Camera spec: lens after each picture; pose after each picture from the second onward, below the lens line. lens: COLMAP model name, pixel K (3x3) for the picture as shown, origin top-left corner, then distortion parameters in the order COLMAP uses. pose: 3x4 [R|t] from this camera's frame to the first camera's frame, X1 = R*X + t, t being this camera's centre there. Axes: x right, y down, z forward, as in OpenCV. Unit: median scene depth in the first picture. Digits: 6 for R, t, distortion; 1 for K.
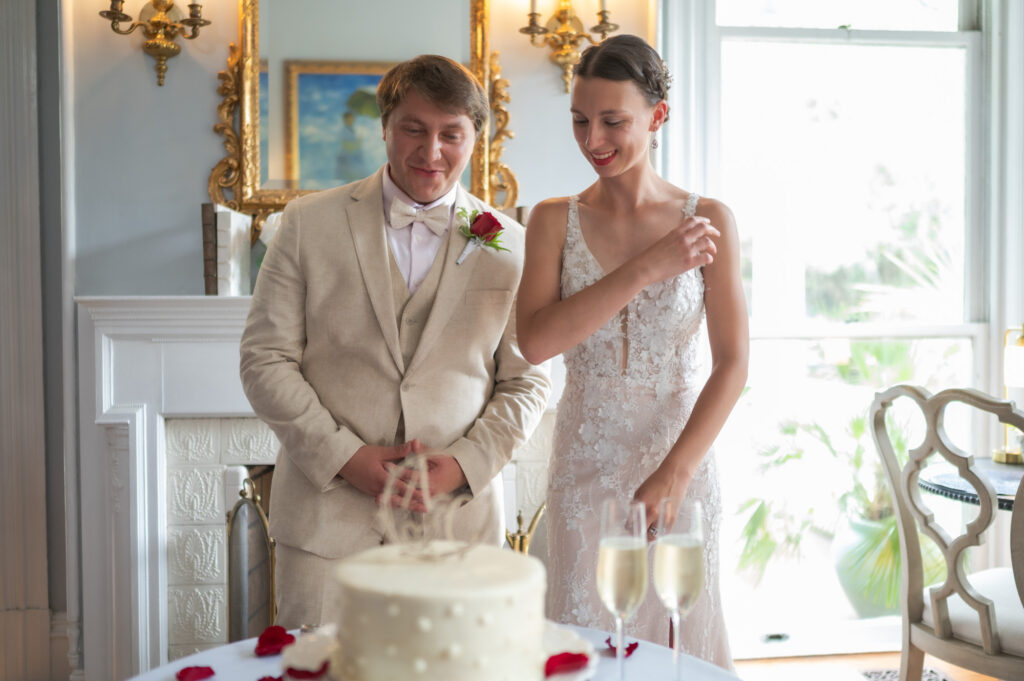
lens RADIAL K [[1045.5, 0, 512.0], [0, 1045.5, 340.5], [0, 0, 1]] dist [0.005777, -0.000734]
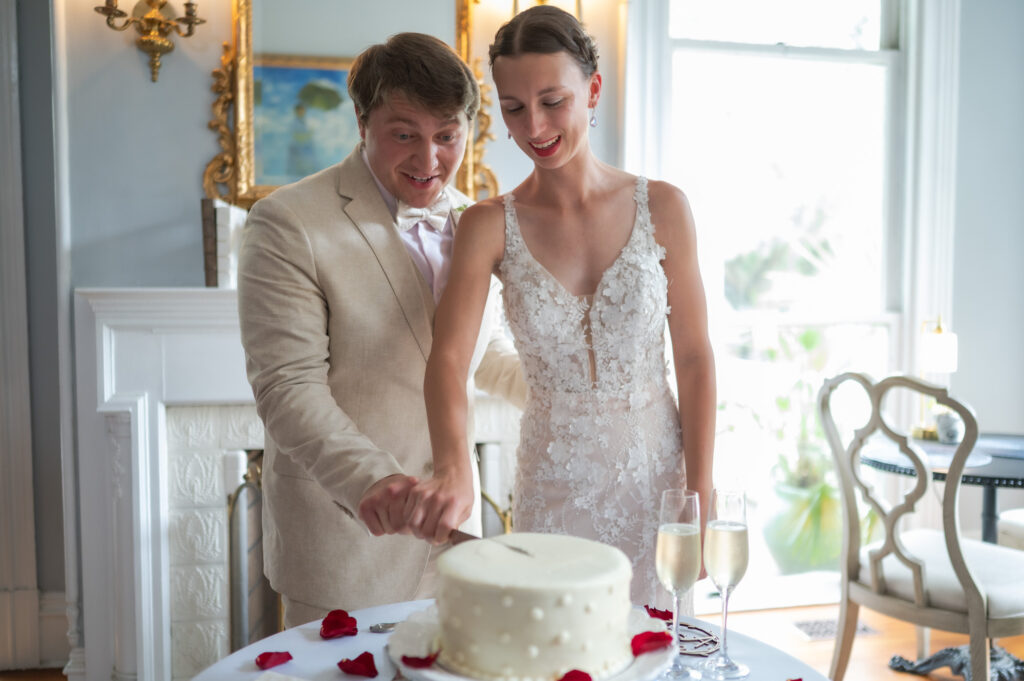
lens RADIAL K [[975.9, 0, 504.9], [0, 975.9, 347.2], [0, 0, 1]] dist [0.003506, 0.004326]
pose [[0.993715, -0.001490, 0.111934, -0.104978], [-0.002484, 0.999372, 0.035354, -0.018850], [-0.111916, -0.035410, 0.993087, 0.002665]]
